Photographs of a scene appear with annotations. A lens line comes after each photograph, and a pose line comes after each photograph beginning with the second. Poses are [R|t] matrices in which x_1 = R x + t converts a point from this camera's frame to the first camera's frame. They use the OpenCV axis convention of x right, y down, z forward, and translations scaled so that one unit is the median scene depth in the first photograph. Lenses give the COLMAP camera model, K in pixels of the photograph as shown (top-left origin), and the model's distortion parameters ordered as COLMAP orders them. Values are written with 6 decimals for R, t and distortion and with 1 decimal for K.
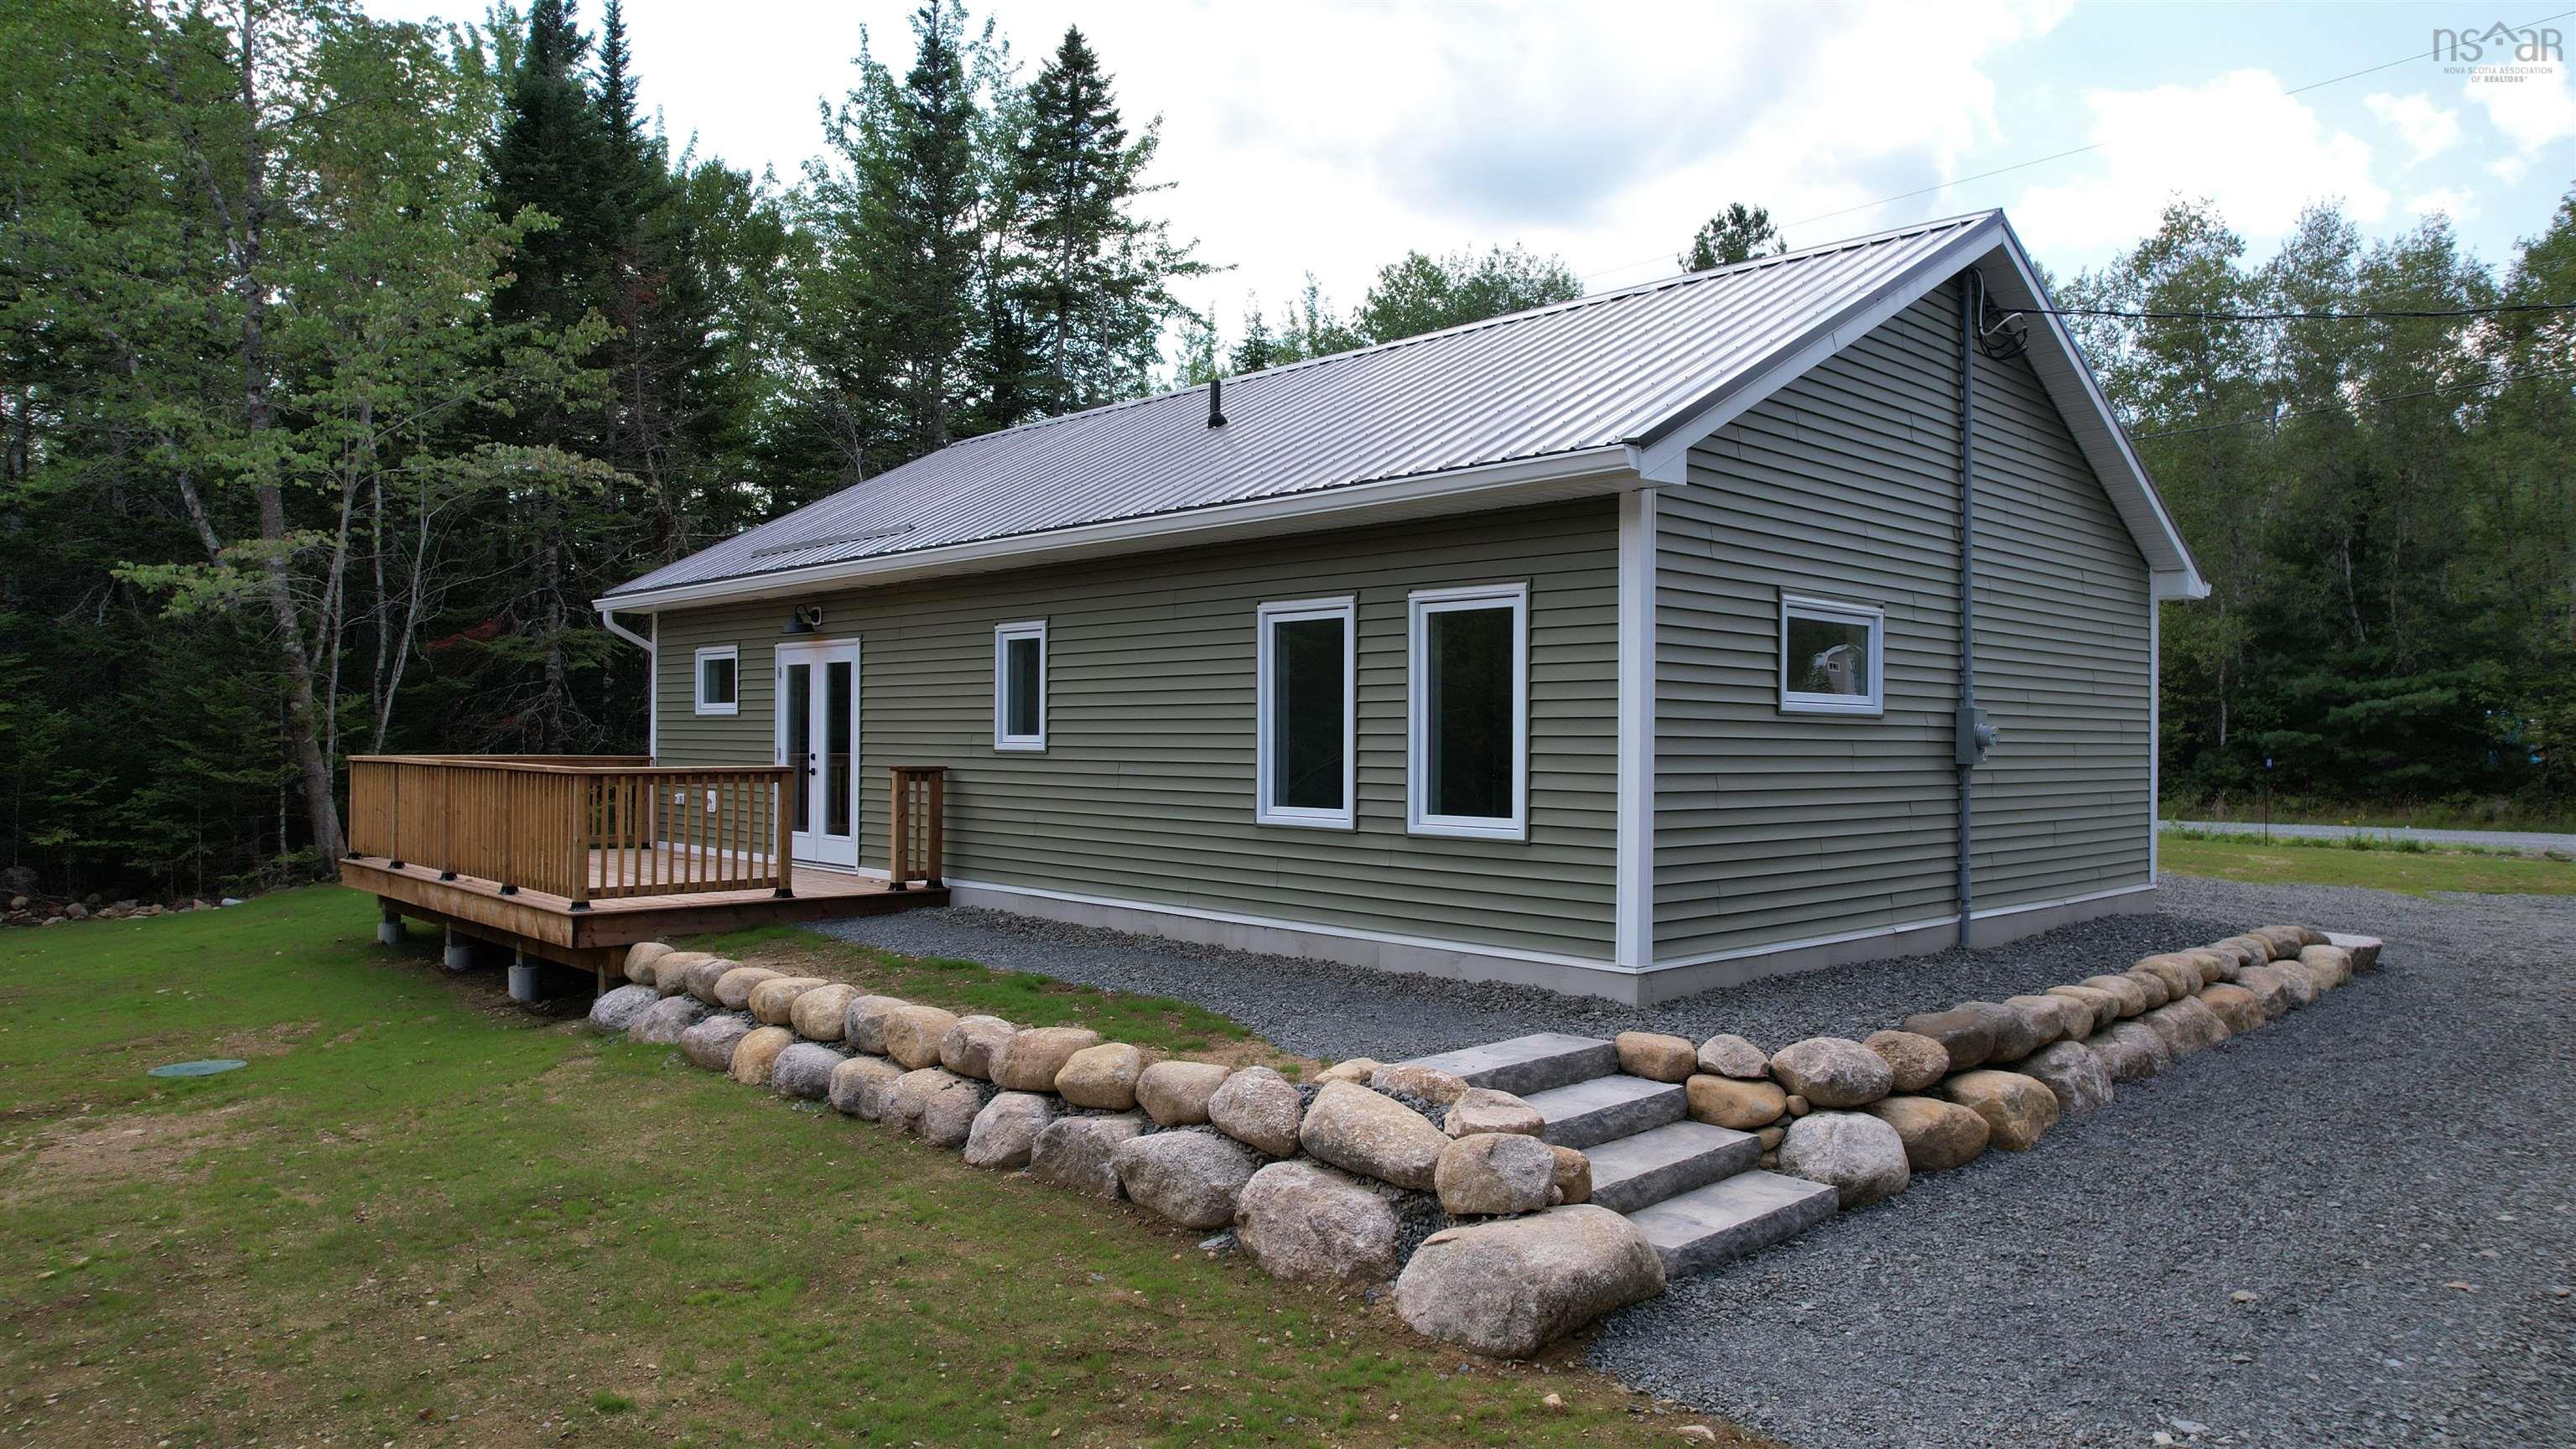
lens RADIAL K [[1630.6, 0, 1288.1], [0, 1630.6, 719.2], [0, 0, 1]] dist [-0.047945, 0.018995]
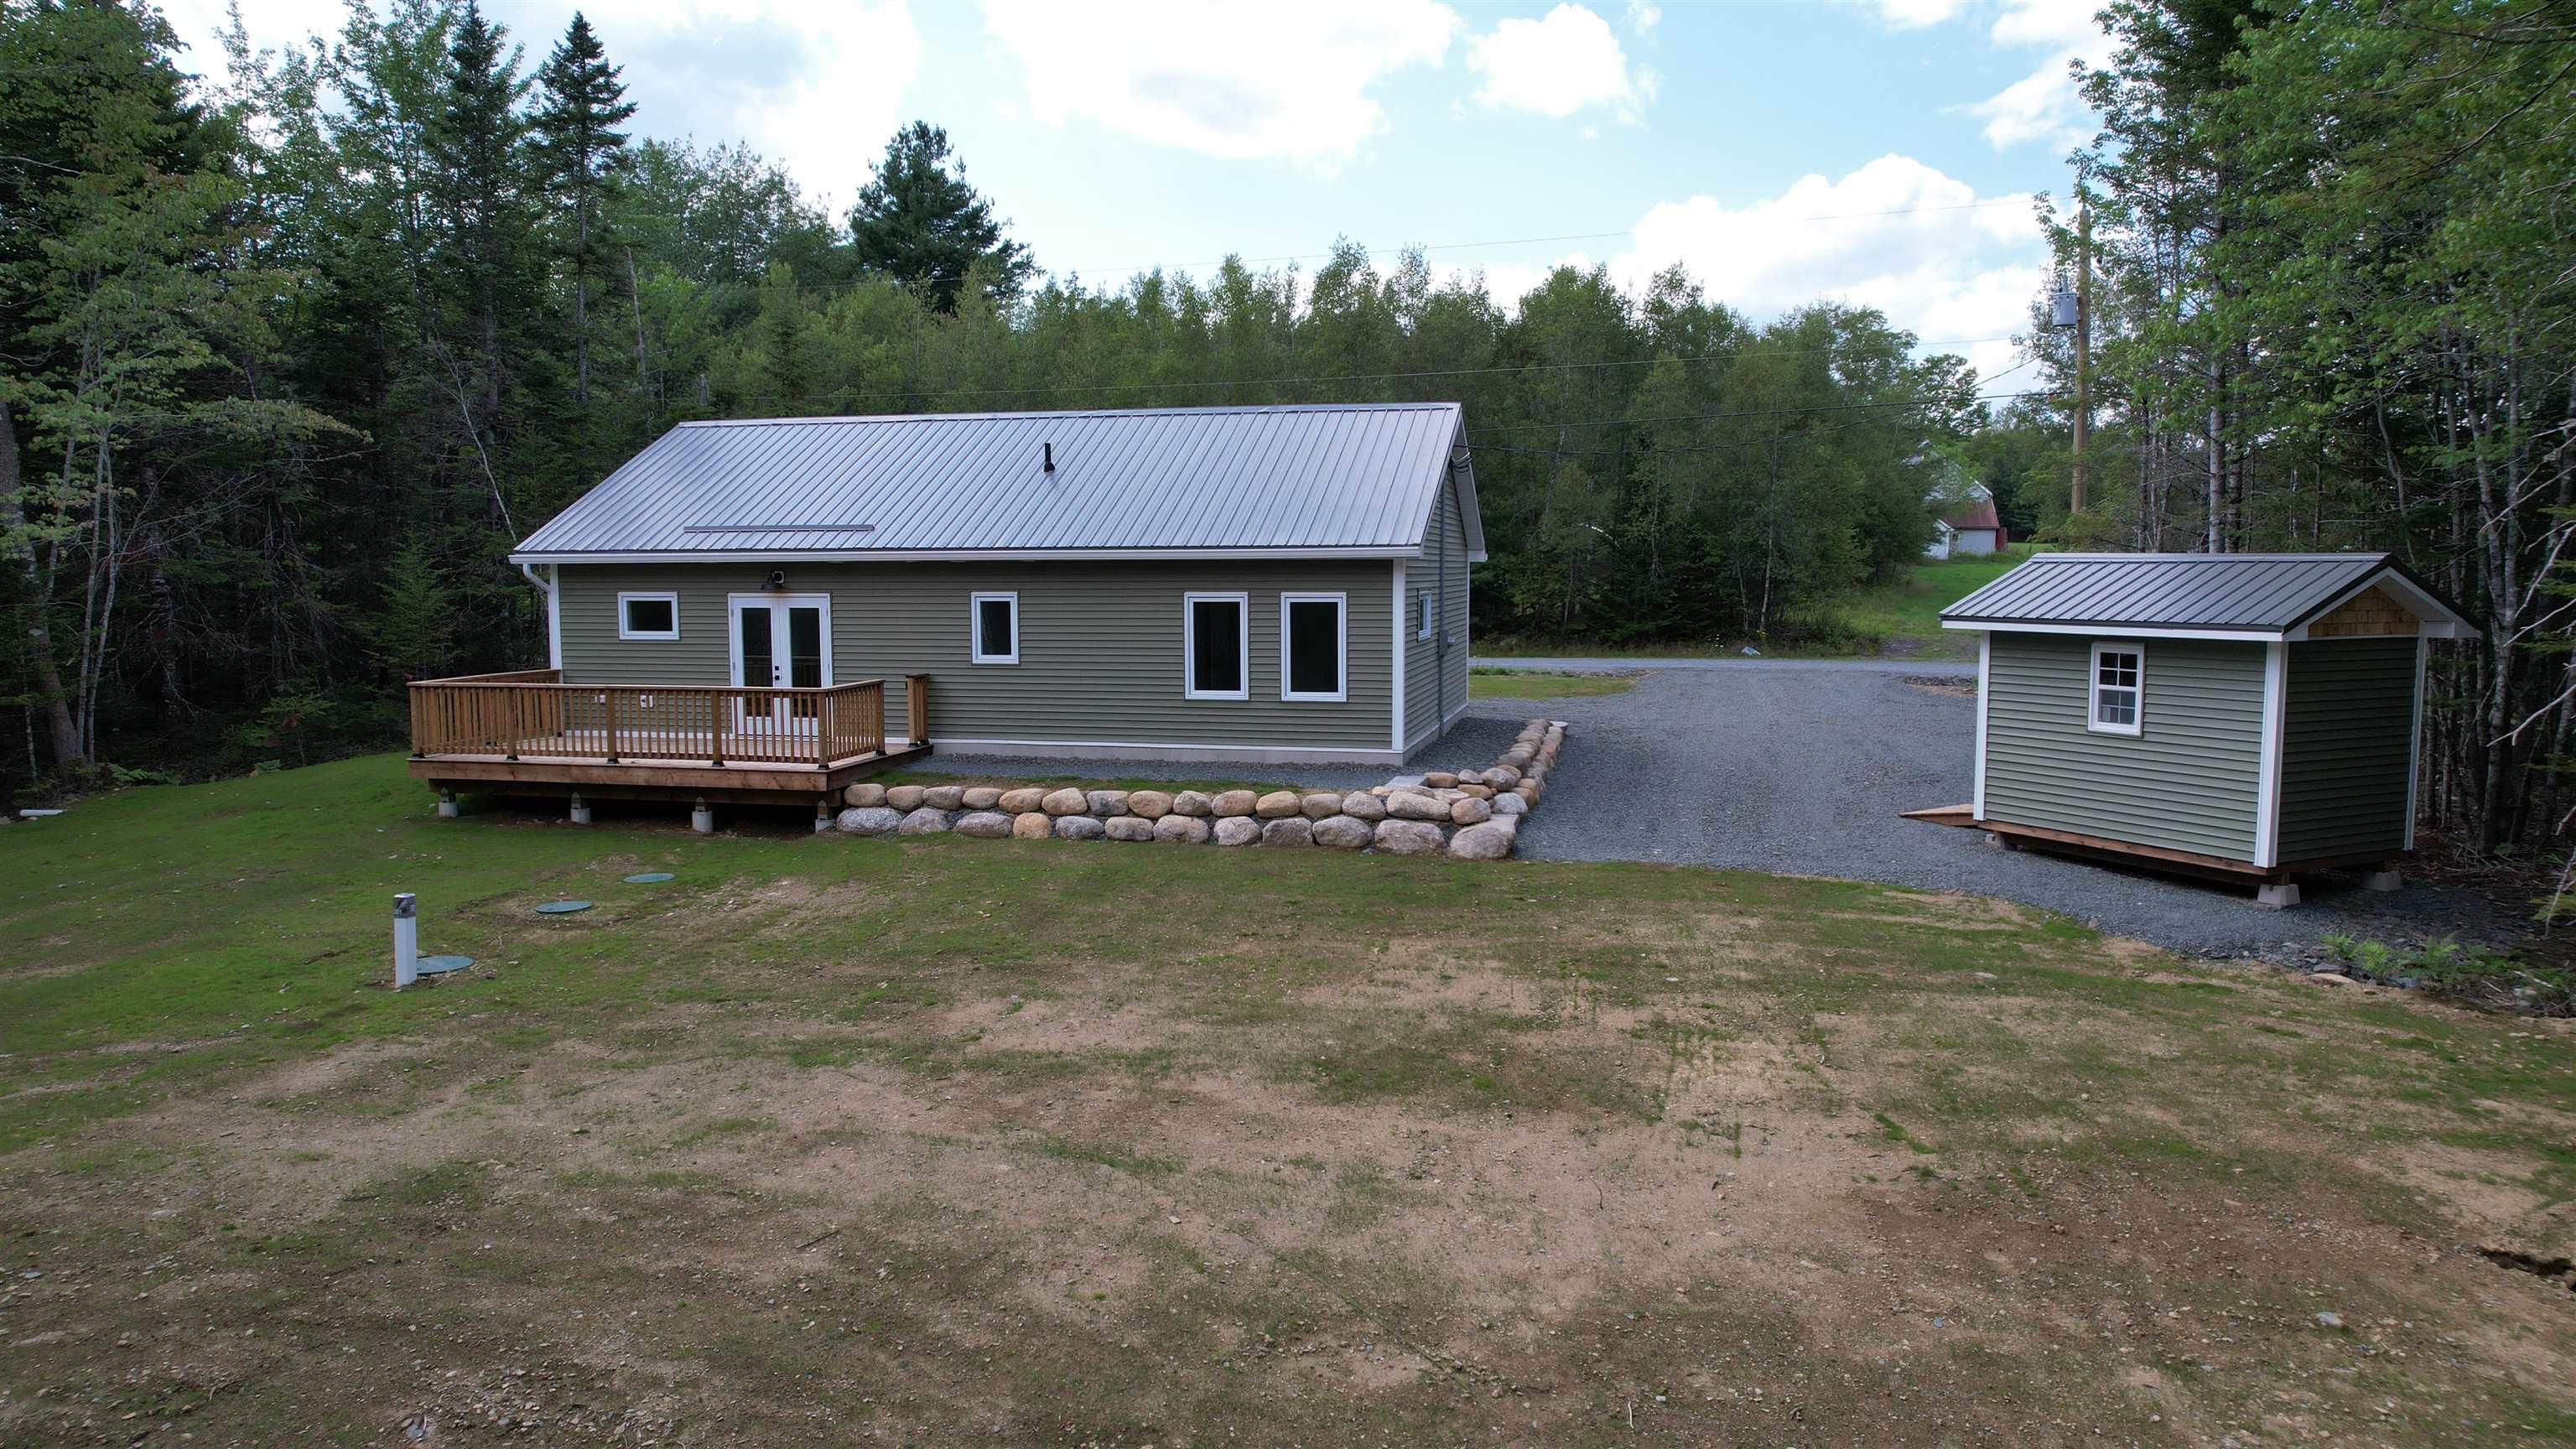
lens RADIAL K [[1630.6, 0, 1272.2], [0, 1630.6, 725.0], [0, 0, 1]] dist [-0.047945, 0.018995]
pose [[0.834717, -0.063052, 0.547057, -0.909866], [0.002605, 0.993864, 0.110574, -0.112855], [-0.550673, -0.090874, 0.829760, -0.665215]]
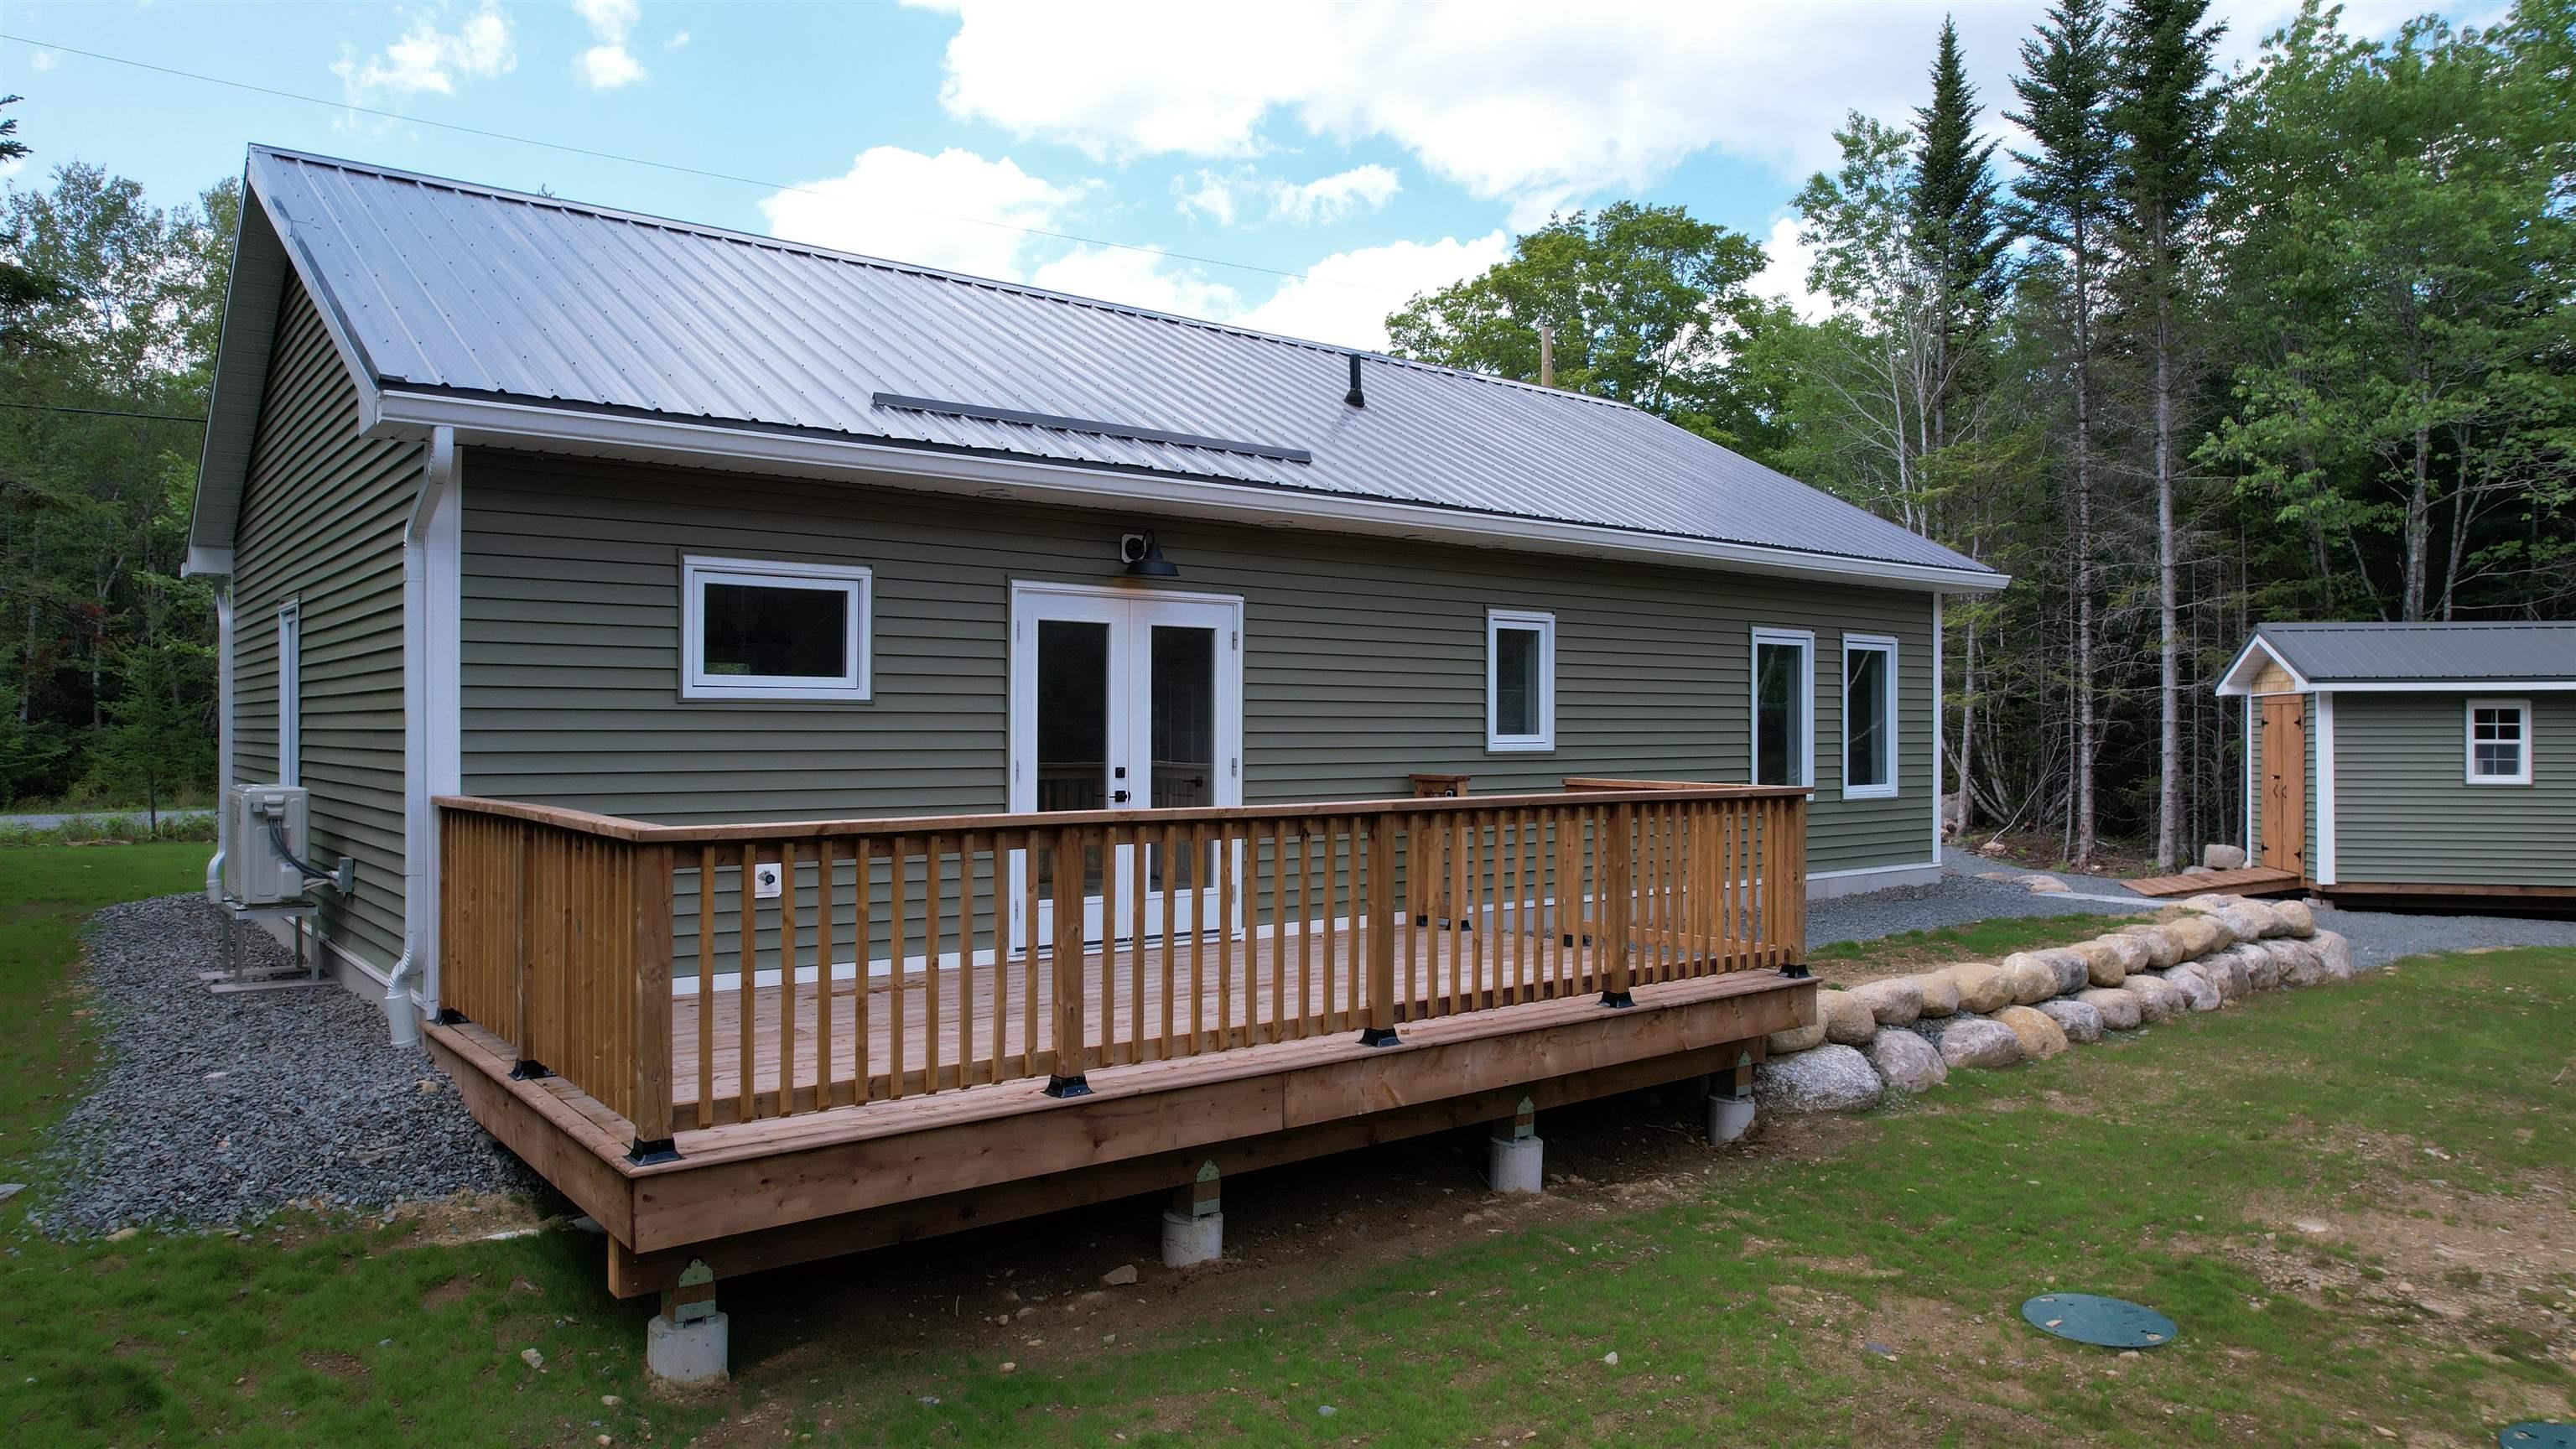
lens RADIAL K [[1630.6, 0, 1300.4], [0, 1630.6, 731.6], [0, 0, 1]] dist [-0.047945, 0.018995]
pose [[0.083981, -0.011192, 0.996405, -1.108146], [-0.013401, 0.999834, 0.012360, -0.001550], [-0.996377, -0.014390, 0.083817, 1.069139]]
